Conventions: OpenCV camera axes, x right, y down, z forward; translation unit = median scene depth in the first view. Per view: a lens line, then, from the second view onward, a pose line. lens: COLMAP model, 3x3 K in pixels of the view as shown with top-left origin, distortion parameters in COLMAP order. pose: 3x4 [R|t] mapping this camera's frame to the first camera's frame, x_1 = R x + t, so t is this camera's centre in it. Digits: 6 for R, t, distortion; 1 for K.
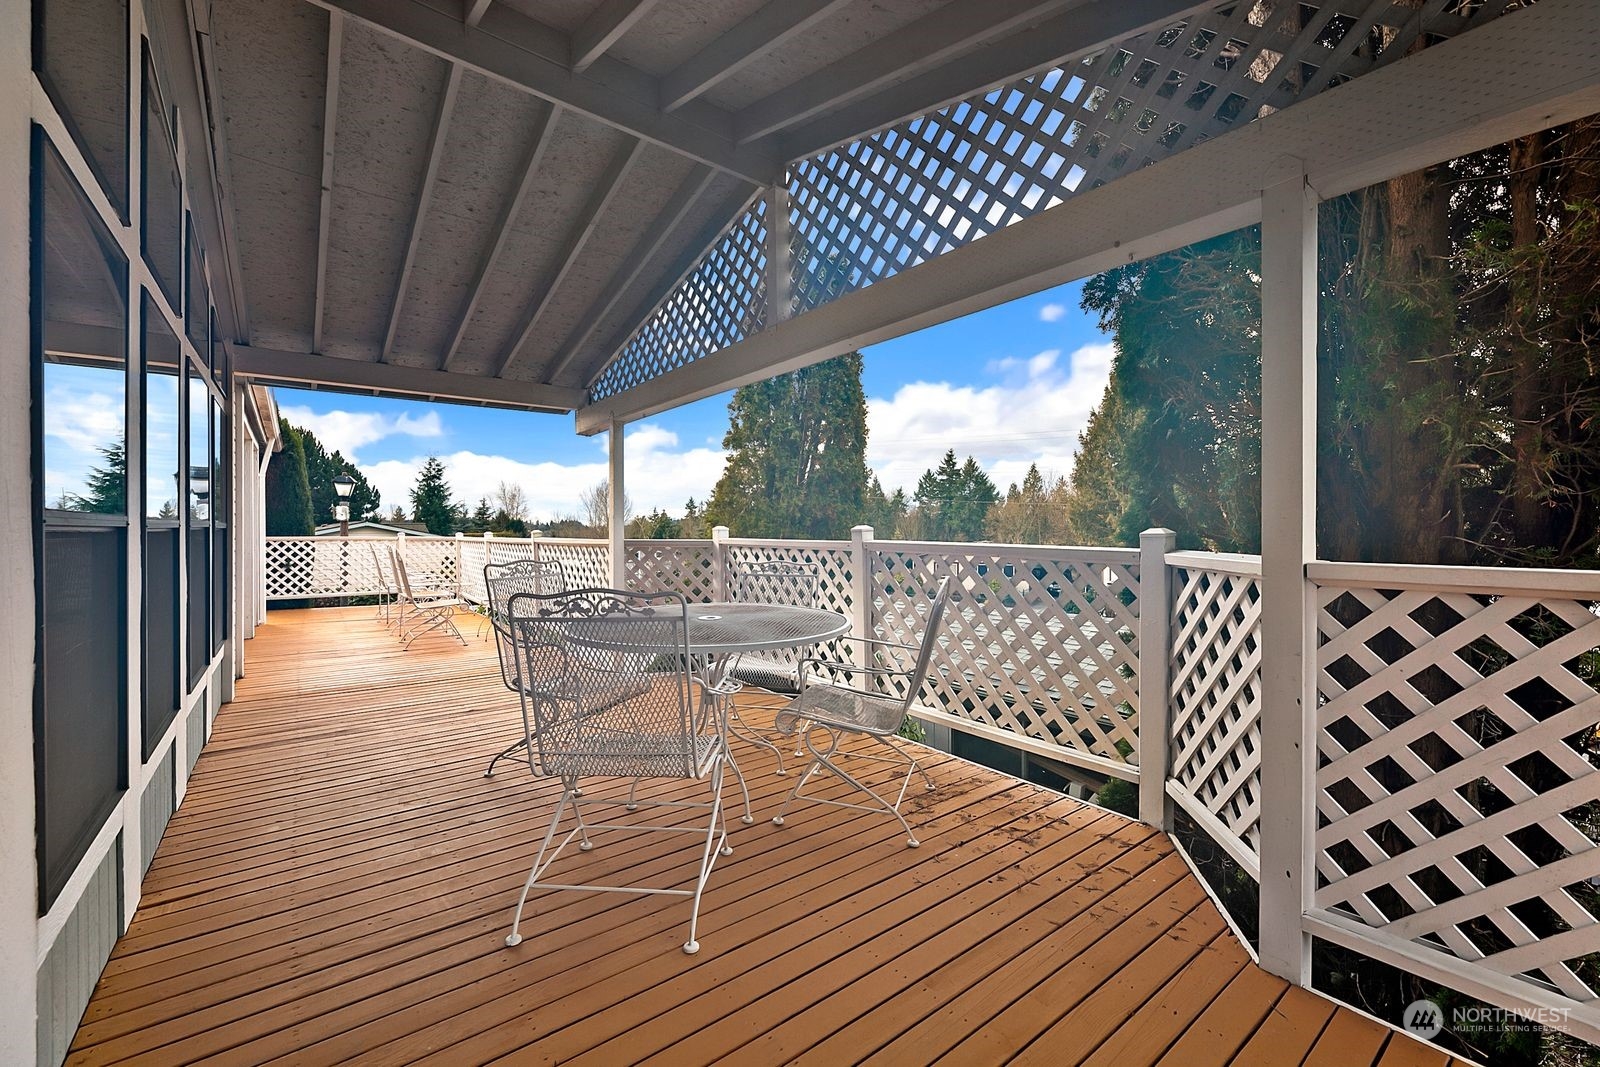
lens RADIAL K [[652.3, 0, 800.6], [0, 652.3, 537.4], [0, 0, 1]] dist [-0.003720, 0.000645]
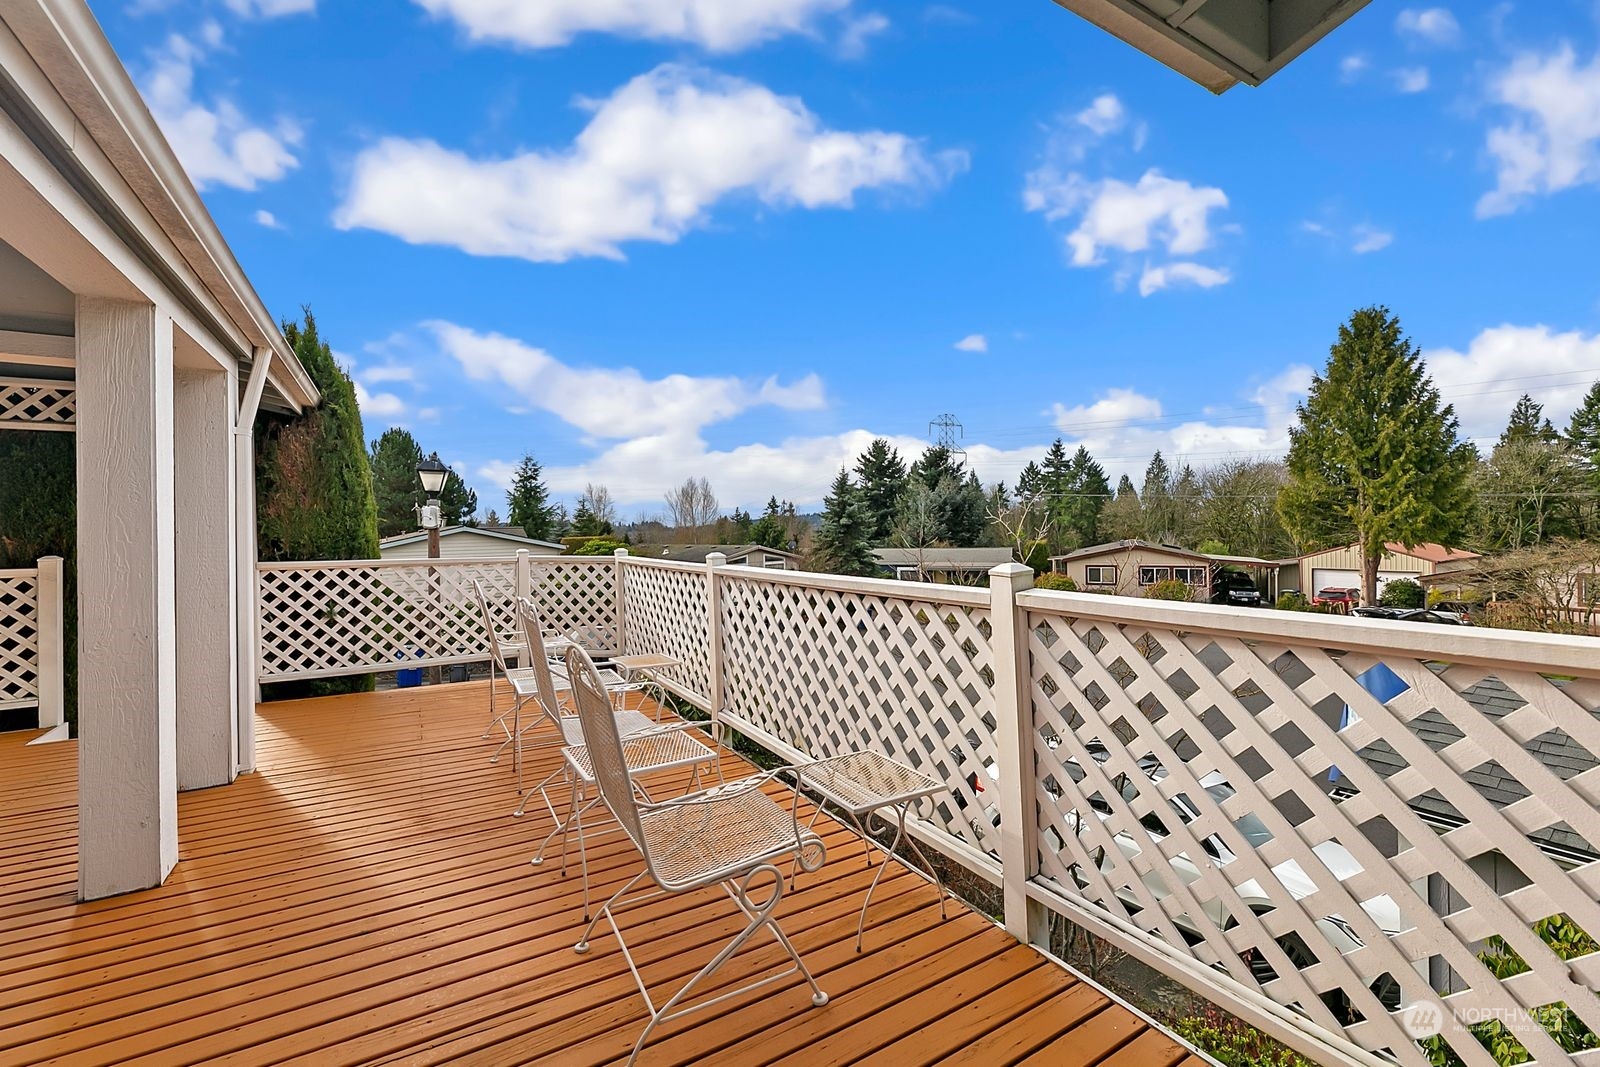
lens RADIAL K [[652.3, 0, 800.6], [0, 652.3, 533.6], [0, 0, 1]] dist [-0.003720, 0.000645]
pose [[0.993843, -0.011145, -0.110232, -0.168901], [0.010736, 0.999933, -0.004300, -0.008665], [0.110272, 0.003090, 0.993897, 0.251632]]
